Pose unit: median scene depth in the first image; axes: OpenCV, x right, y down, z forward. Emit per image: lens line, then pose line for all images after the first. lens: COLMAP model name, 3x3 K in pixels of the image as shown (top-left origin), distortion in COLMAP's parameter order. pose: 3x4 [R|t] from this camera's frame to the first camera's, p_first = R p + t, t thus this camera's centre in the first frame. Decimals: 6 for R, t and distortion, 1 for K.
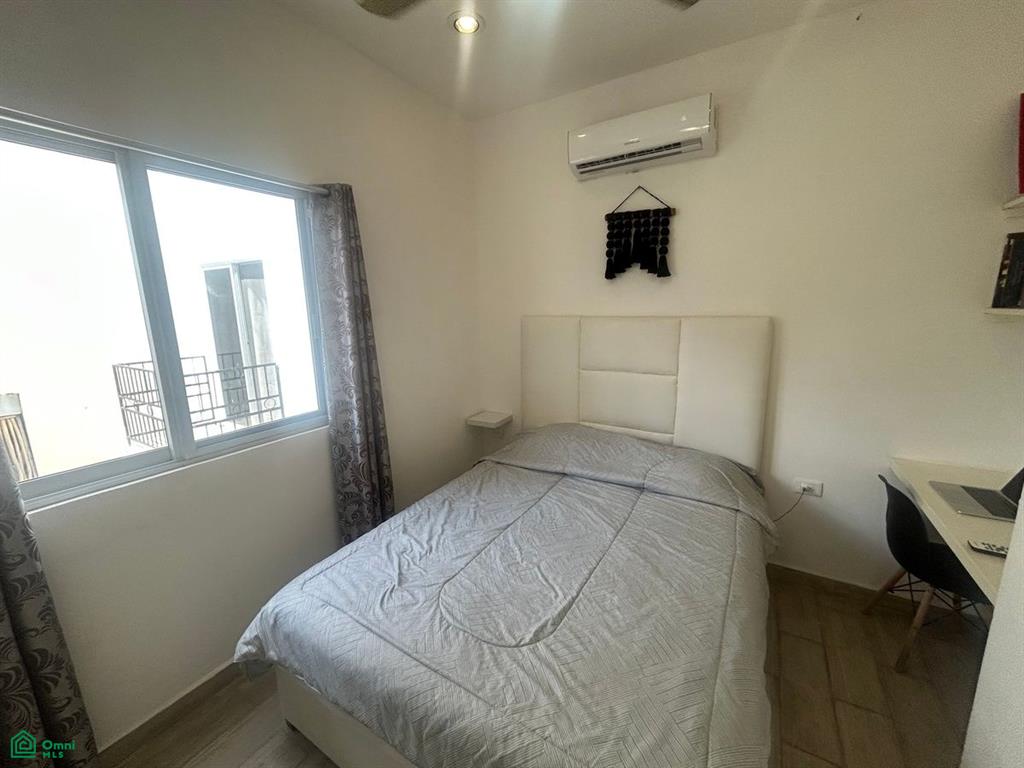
lens RADIAL K [[416.8, 0, 509.4], [0, 416.8, 386.4], [0, 0, 1]] dist [0.000944, 0.000196]
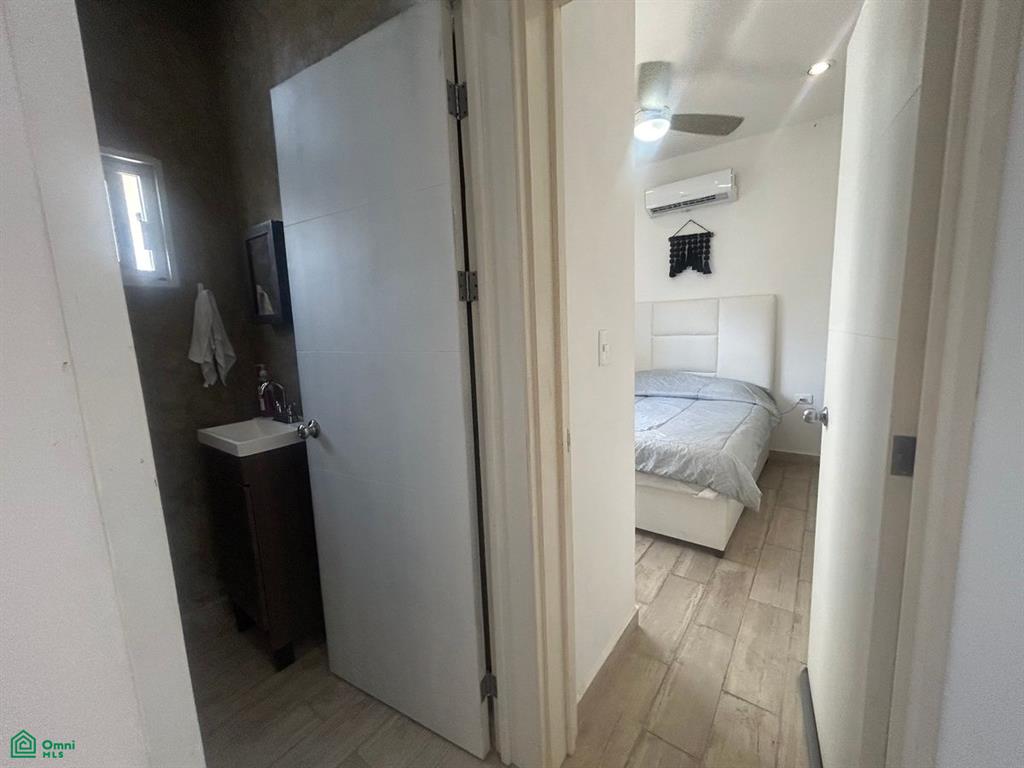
lens RADIAL K [[416.8, 0, 512.3], [0, 416.8, 383.9], [0, 0, 1]] dist [0.000944, 0.000196]
pose [[0.994877, -0.007956, -0.100777, -0.223881], [0.002815, 0.998692, -0.051052, 0.244285], [0.101051, 0.050507, 0.993598, -0.665557]]
